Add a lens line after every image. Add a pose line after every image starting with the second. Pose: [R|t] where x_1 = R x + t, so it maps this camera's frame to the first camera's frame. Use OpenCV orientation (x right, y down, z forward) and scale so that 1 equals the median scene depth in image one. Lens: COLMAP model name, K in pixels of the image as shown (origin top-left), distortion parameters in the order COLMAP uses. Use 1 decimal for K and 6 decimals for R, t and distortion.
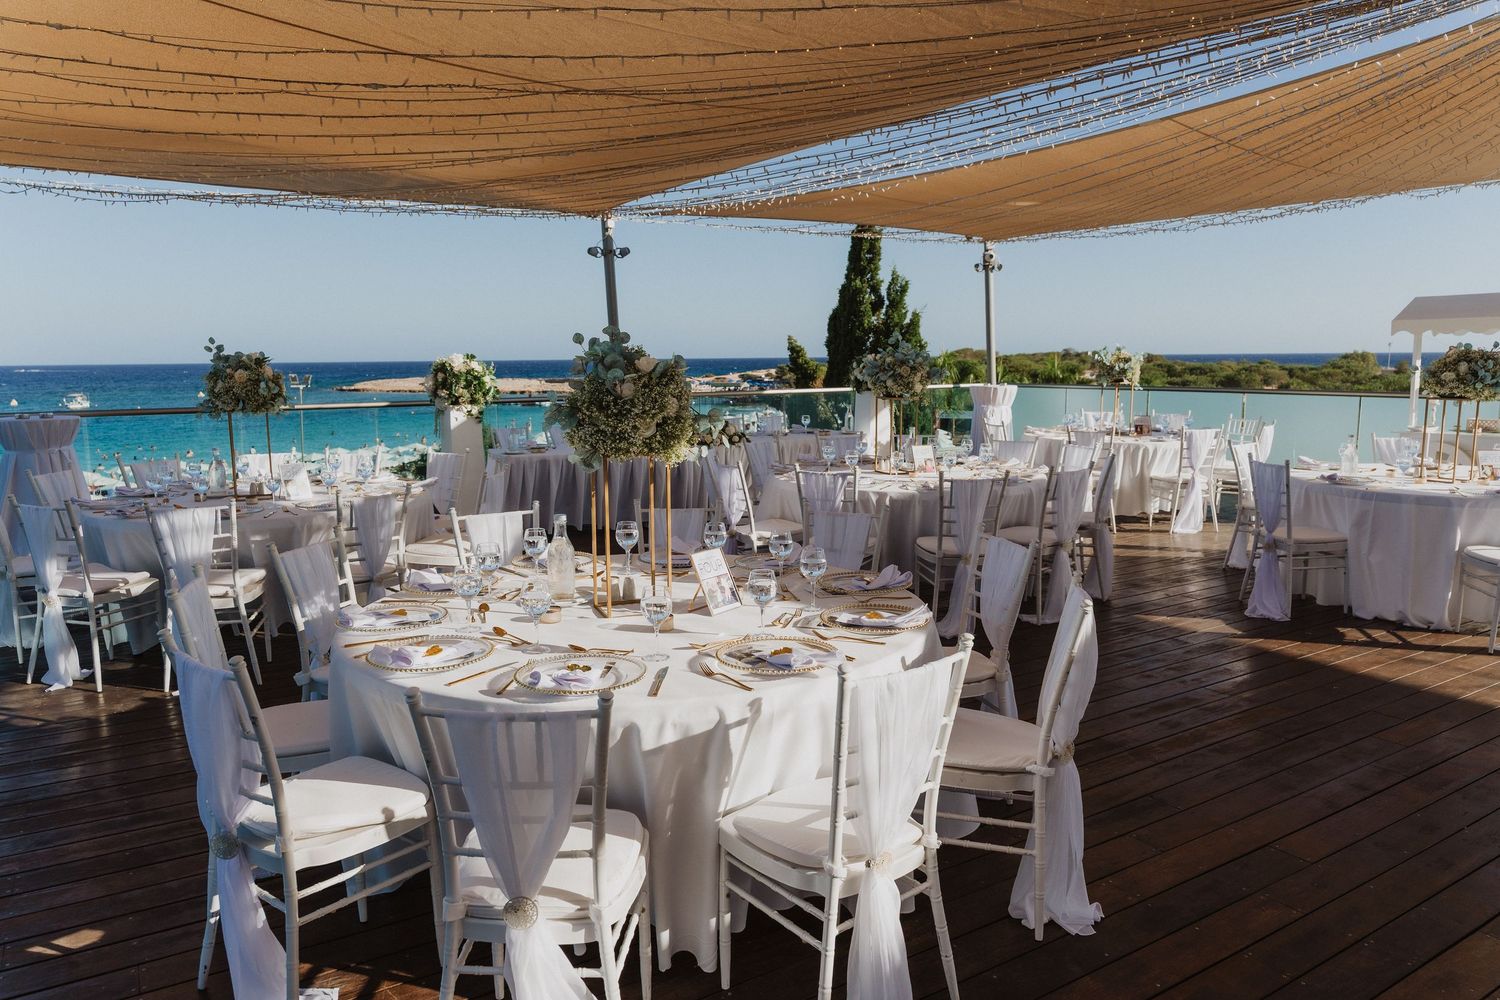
lens RADIAL K [[998.3, 0, 750.0], [0, 998.3, 500.0], [0, 0, 1]] dist [0.006863, 0.001196]
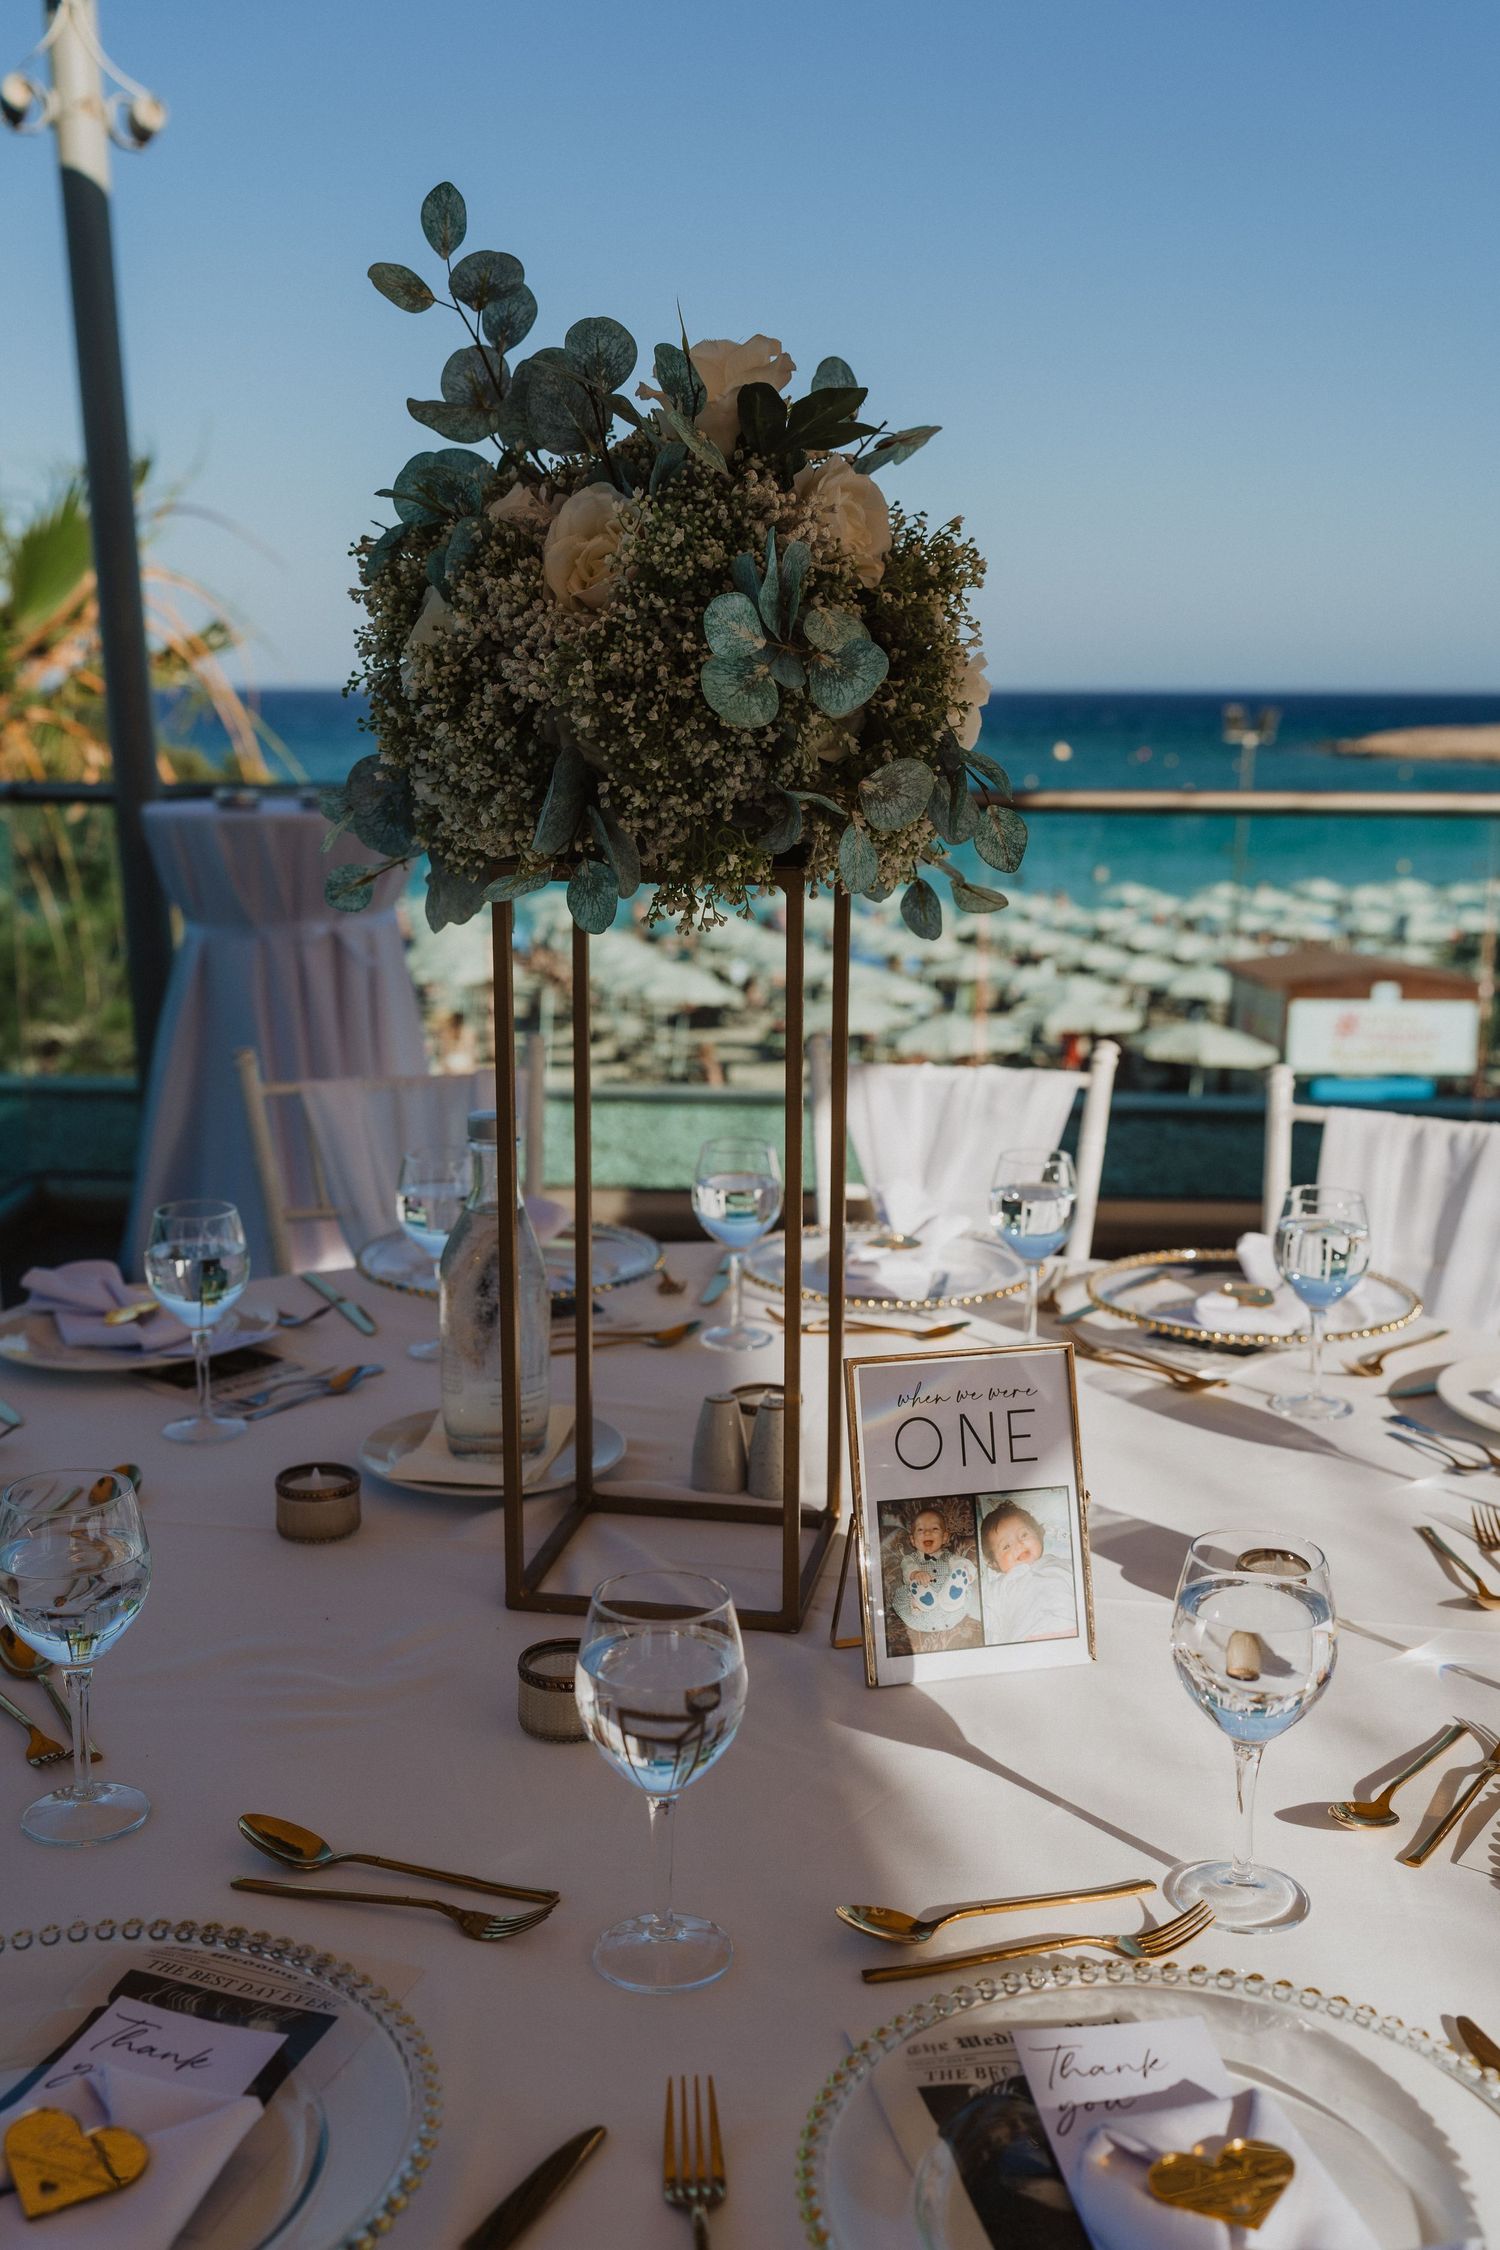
lens RADIAL K [[2179.6, 0, 750.0], [0, 2179.6, 1125.0], [0, 0, 1]] dist [0.350932, 0.001447]
pose [[0.804280, 0.129375, -0.579996, -0.345121], [-0.097090, 0.991507, 0.086532, -0.083465], [0.586265, -0.013284, 0.810011, 0.806459]]
